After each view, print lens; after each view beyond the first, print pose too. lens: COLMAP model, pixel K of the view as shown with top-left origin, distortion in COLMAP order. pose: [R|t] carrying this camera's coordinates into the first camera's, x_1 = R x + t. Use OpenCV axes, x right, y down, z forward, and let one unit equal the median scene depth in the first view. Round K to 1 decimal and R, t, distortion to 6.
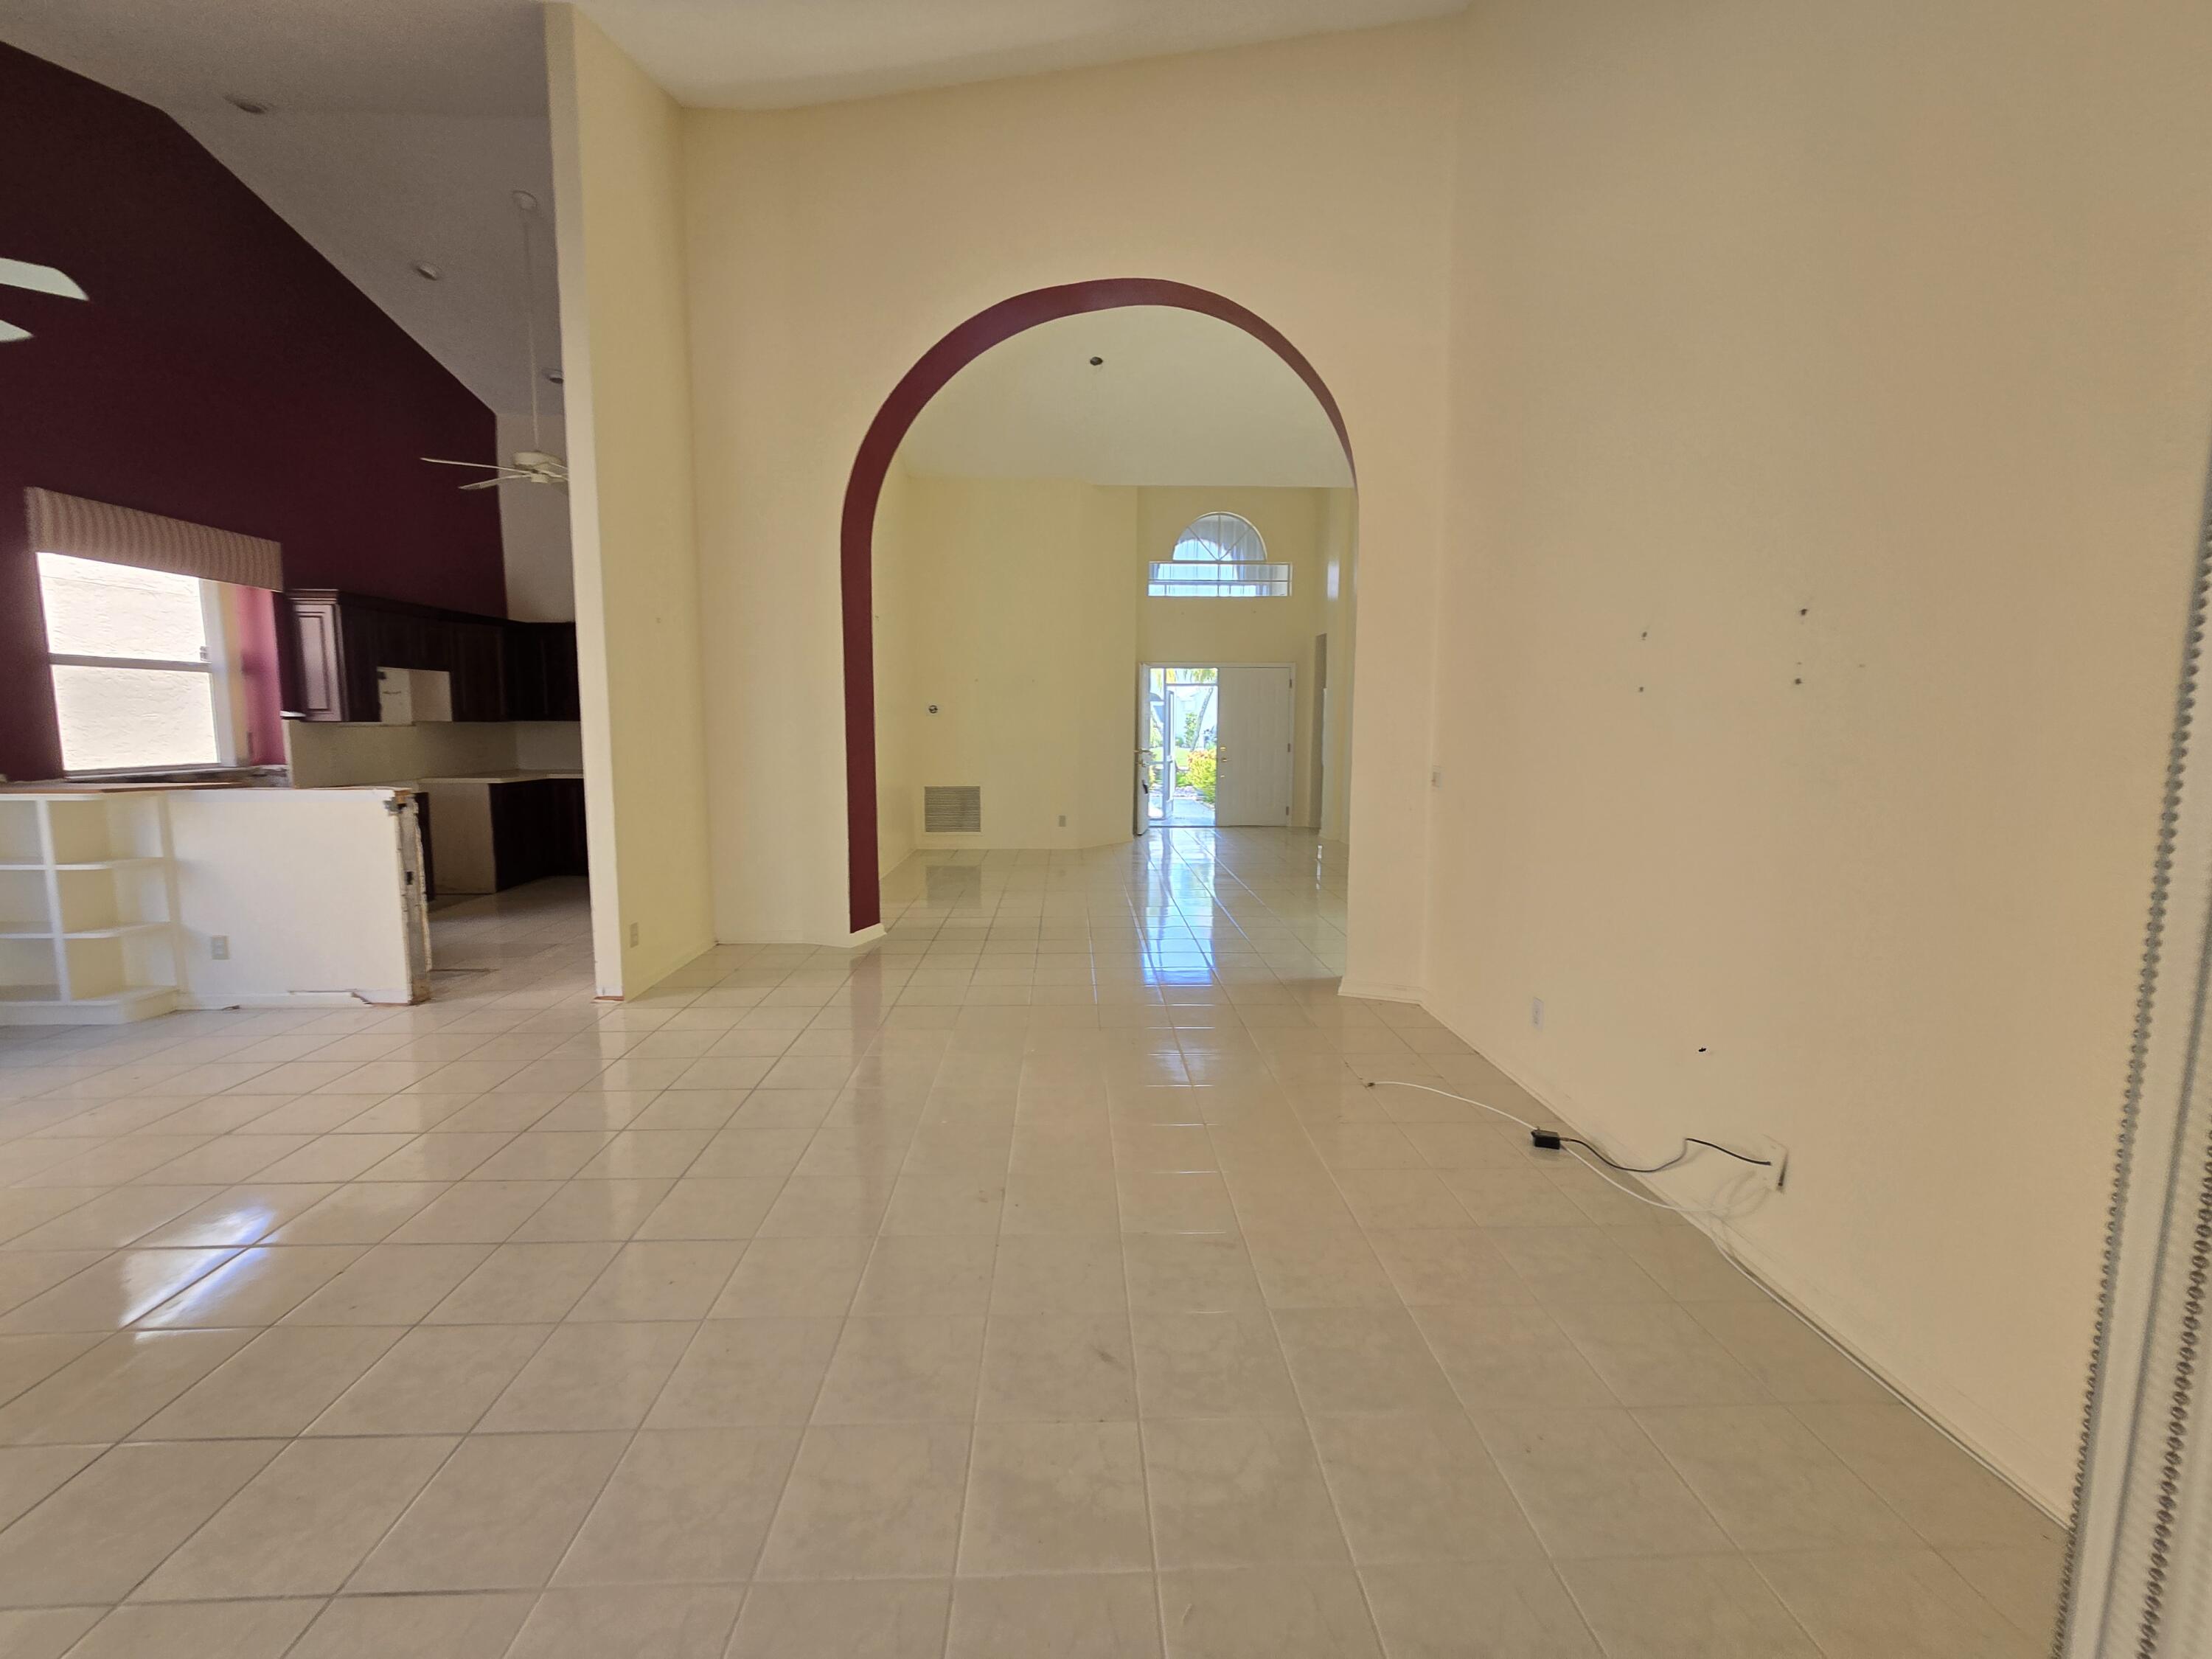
lens RADIAL K [[905.1, 0, 1102.8], [0, 905.1, 823.7], [0, 0, 1]] dist [-0.003355, 0.000887]
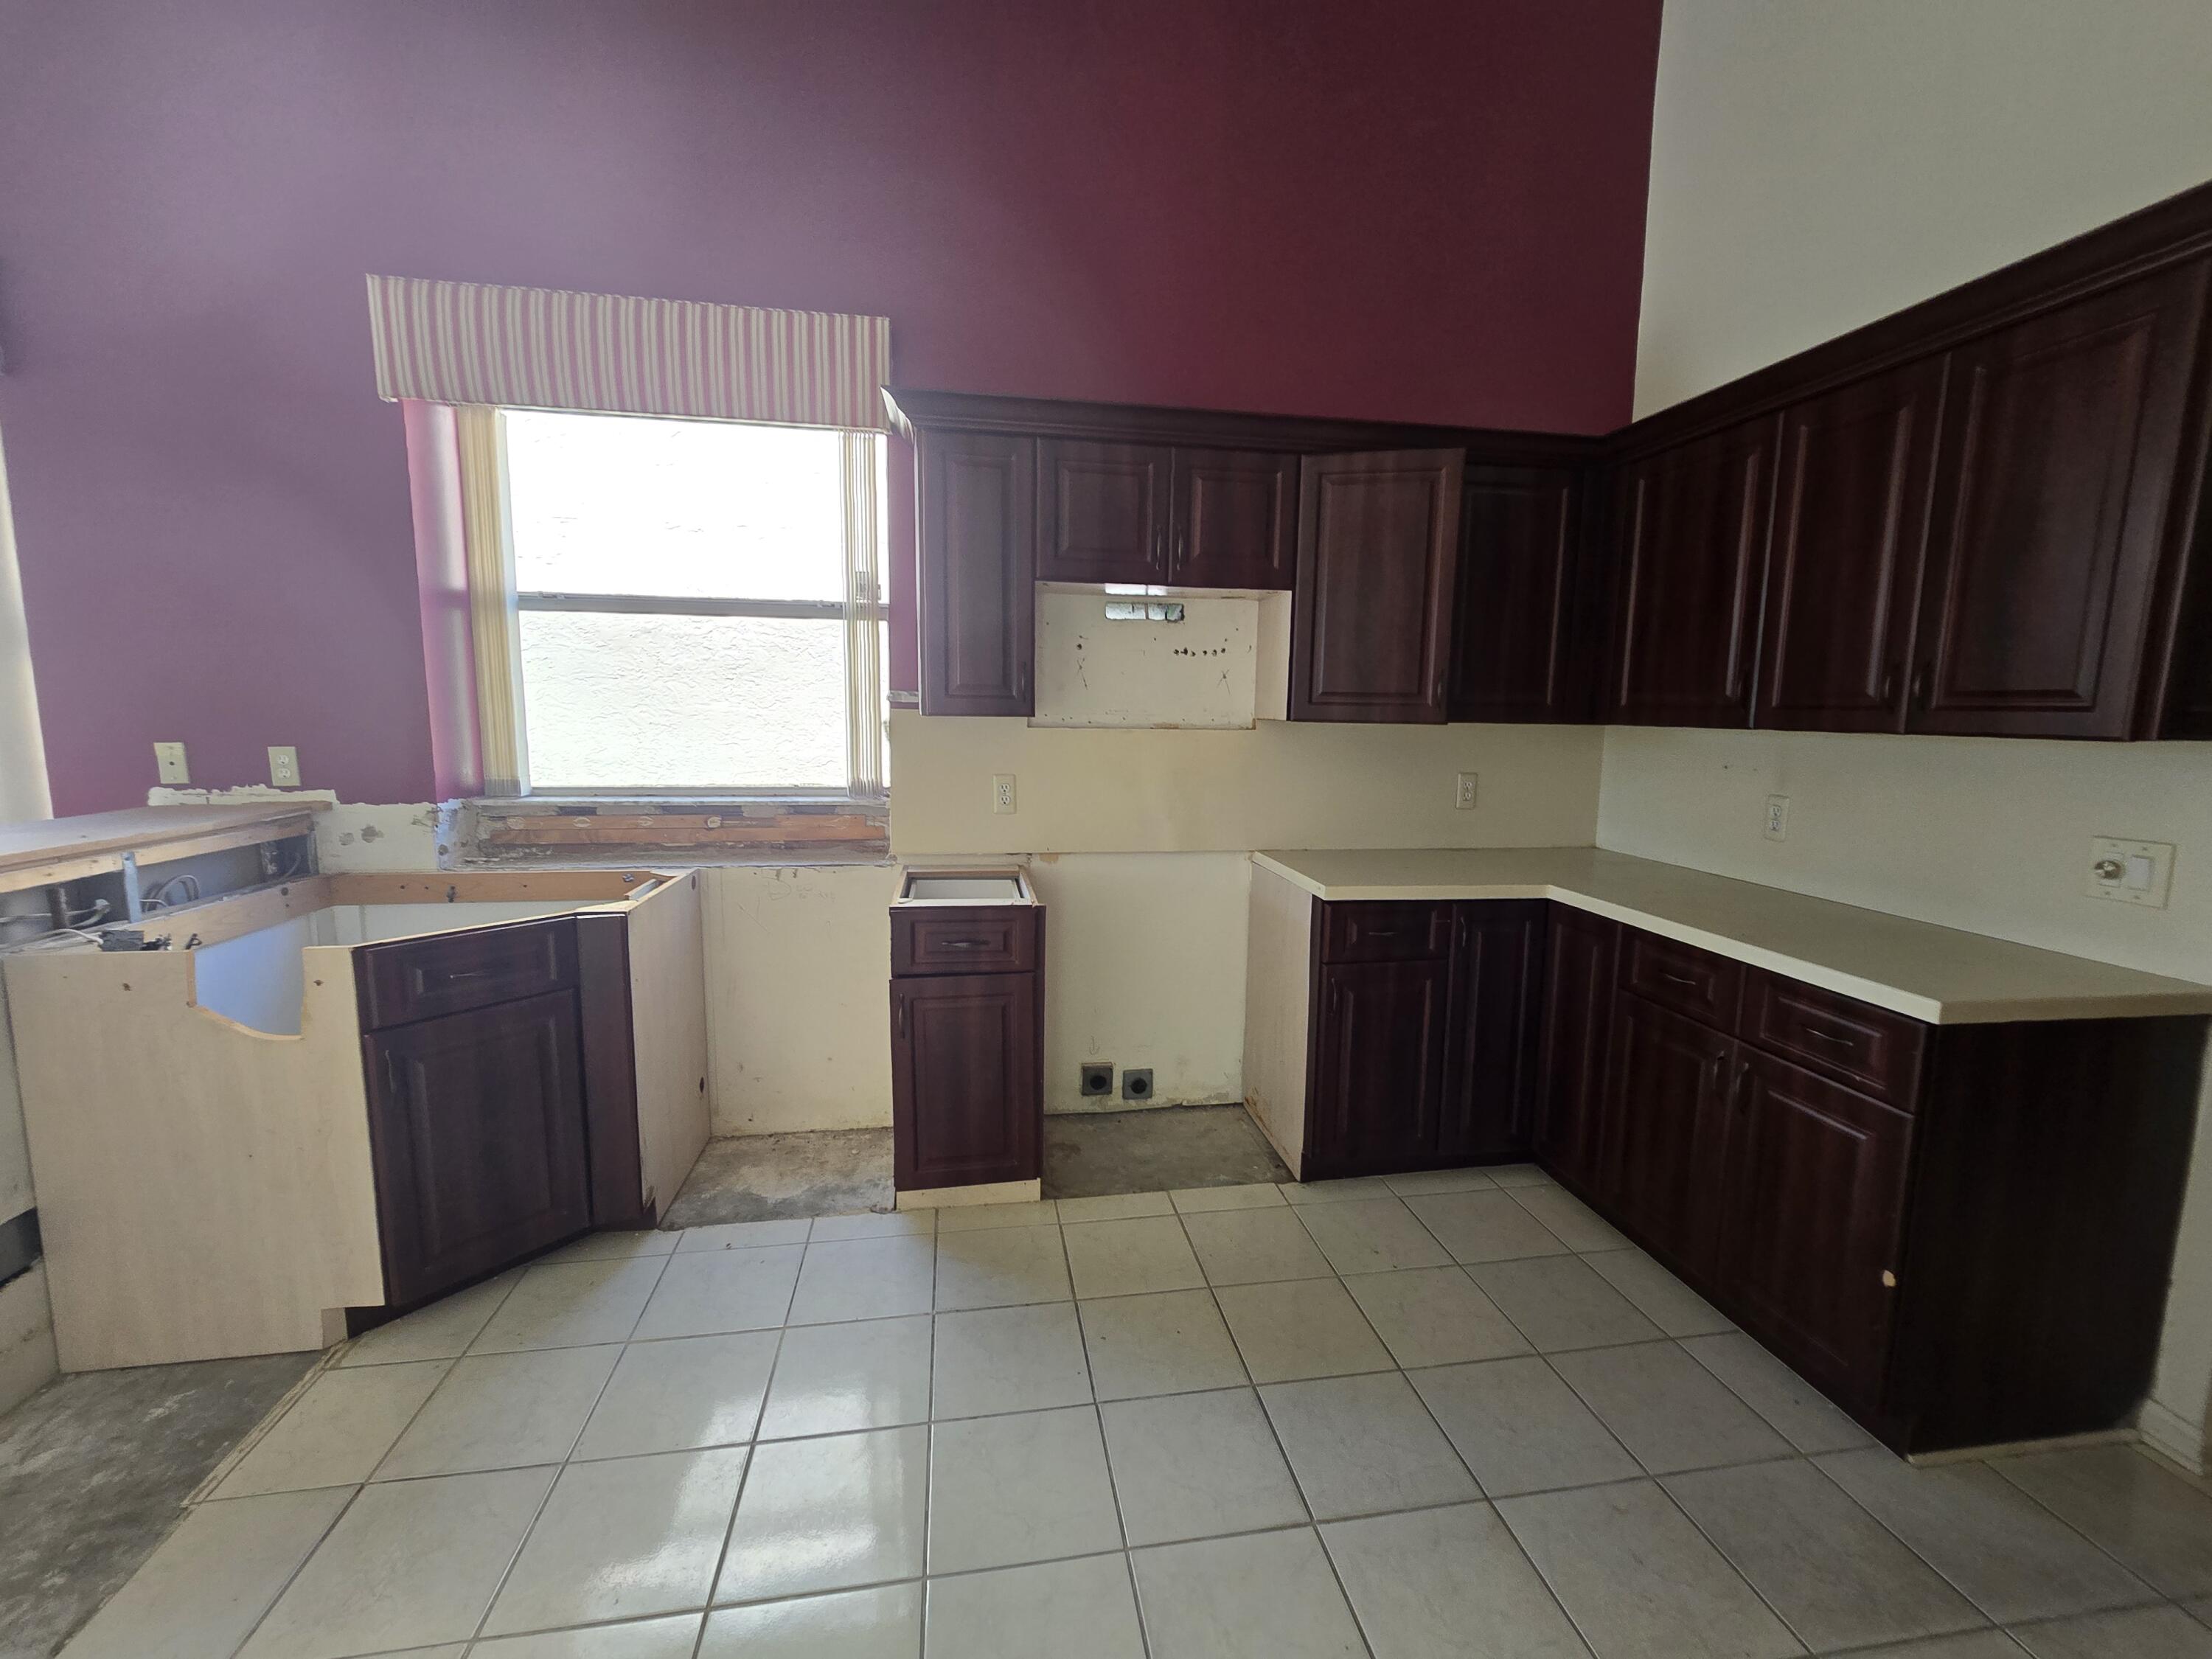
lens RADIAL K [[905.1, 0, 1102.8], [0, 905.1, 823.7], [0, 0, 1]] dist [-0.003355, 0.000887]
pose [[0.113823, 0.134321, -0.984379, -0.409411], [-0.127284, 0.984625, 0.119637, -0.121561], [0.985314, 0.111678, 0.129170, 0.998924]]
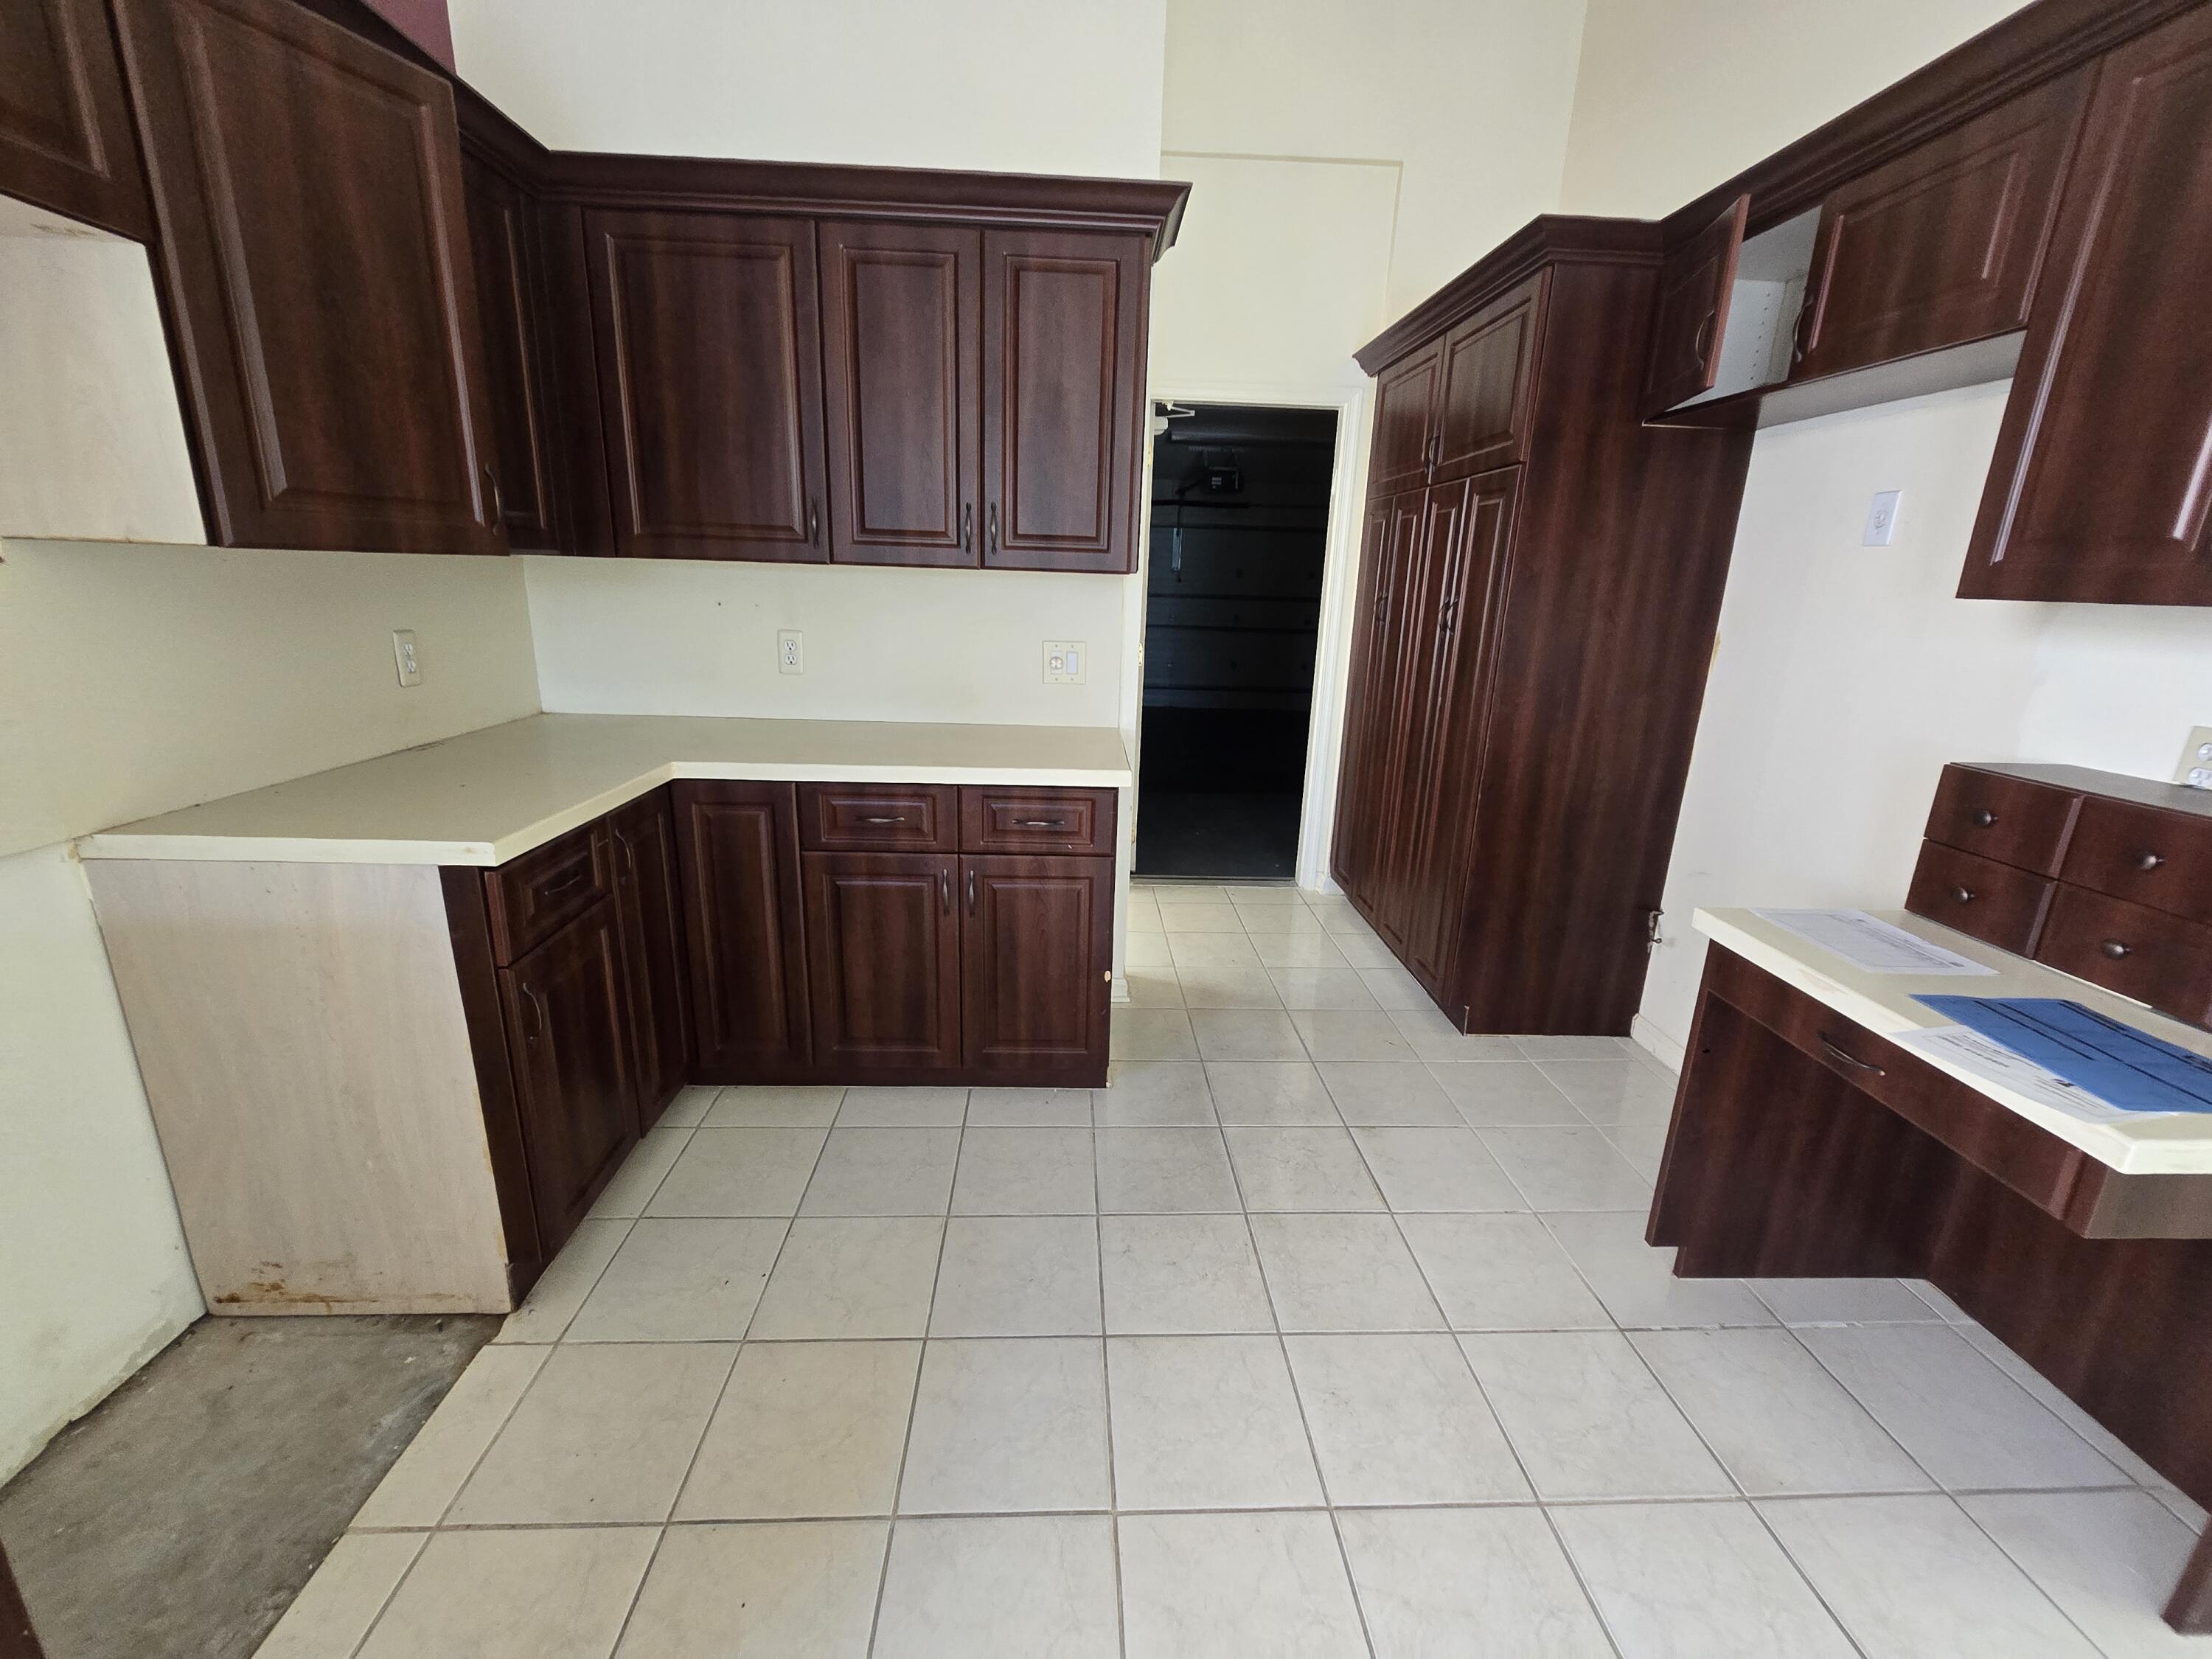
lens RADIAL K [[905.1, 0, 1102.8], [0, 905.1, 823.7], [0, 0, 1]] dist [-0.003355, 0.000887]
pose [[0.999255, 0.037036, 0.010841, -0.616067], [-0.038255, 0.987608, 0.152205, -0.106161], [-0.005069, -0.152506, 0.988290, 0.927421]]
